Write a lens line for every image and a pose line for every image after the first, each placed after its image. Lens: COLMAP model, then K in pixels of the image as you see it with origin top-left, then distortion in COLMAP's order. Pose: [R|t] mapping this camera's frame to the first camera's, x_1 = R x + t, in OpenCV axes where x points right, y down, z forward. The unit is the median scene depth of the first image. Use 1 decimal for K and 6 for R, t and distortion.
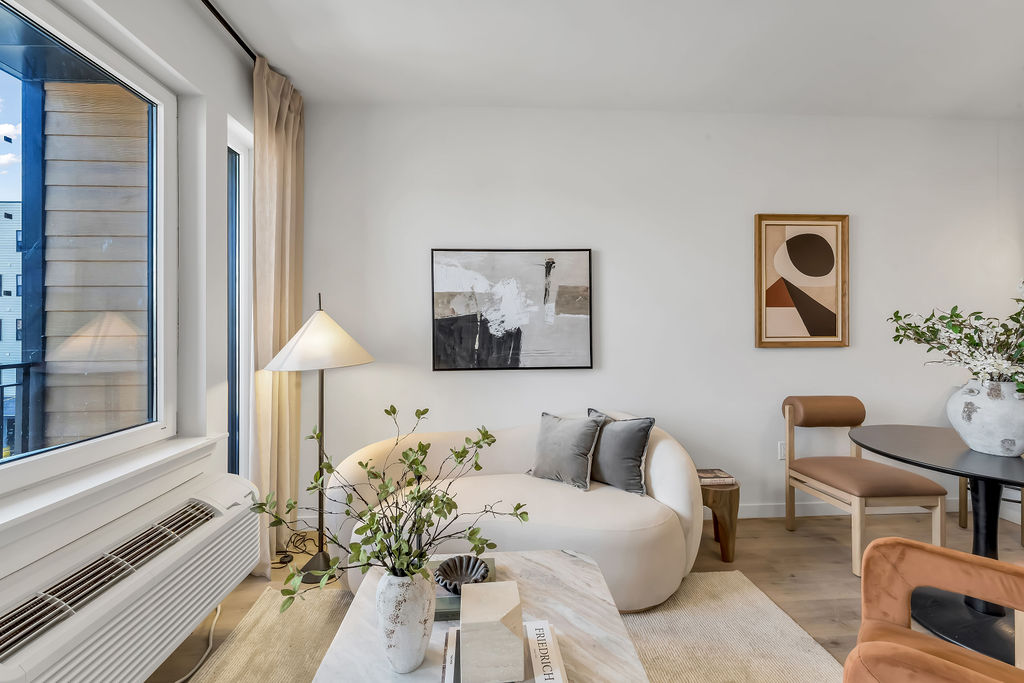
lens RADIAL K [[416.0, 0, 503.3], [0, 416.0, 327.8], [0, 0, 1]] dist [-0.000317, -0.000080]
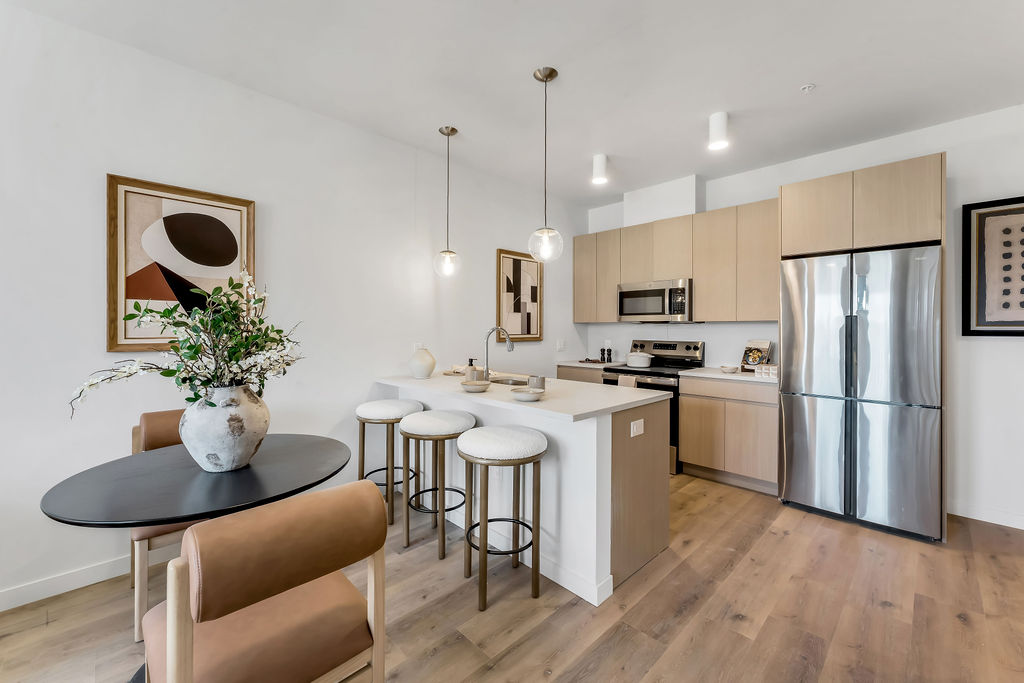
lens RADIAL K [[411.2, 0, 510.6], [0, 411.2, 331.1], [0, 0, 1]] dist [-0.000509, 0.000023]
pose [[0.751634, 0.001581, 0.659579, 0.699296], [-0.005803, 0.999974, 0.004216, 0.002398], [-0.659555, -0.006996, 0.751624, -0.037302]]
